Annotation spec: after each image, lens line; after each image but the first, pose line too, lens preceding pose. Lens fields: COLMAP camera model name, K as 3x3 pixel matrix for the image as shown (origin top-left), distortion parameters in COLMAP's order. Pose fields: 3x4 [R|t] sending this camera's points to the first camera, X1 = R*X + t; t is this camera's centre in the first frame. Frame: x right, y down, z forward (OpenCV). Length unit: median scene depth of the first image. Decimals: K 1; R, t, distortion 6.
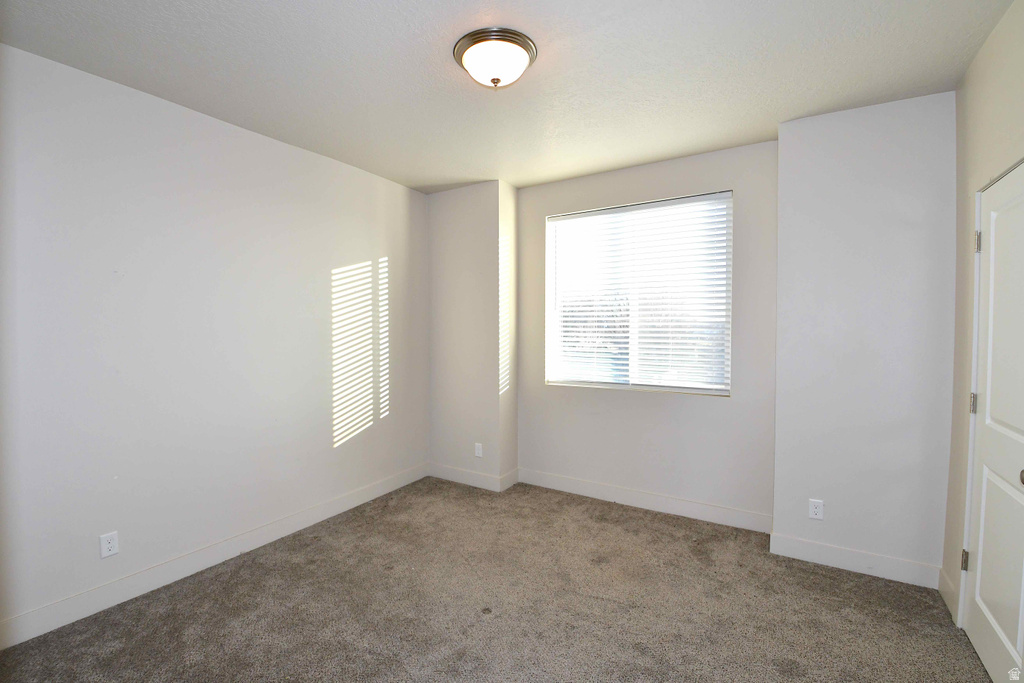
lens RADIAL K [[453.0, 0, 507.7], [0, 453.0, 343.8], [0, 0, 1]] dist [0.000985, -0.000680]
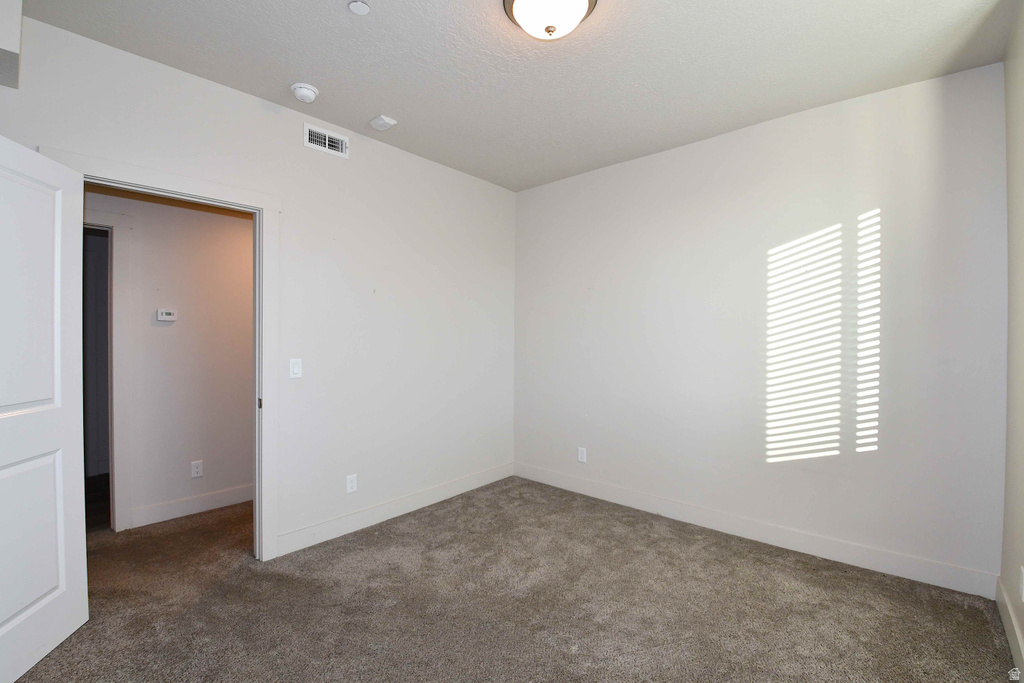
lens RADIAL K [[444.9, 0, 508.5], [0, 444.9, 336.4], [0, 0, 1]] dist [-0.001583, -0.000532]
pose [[-0.153623, 0.003492, -0.988123, 0.499686], [-0.035188, 0.999340, 0.009003, 0.006529], [0.987503, 0.036153, -0.153398, 0.644771]]
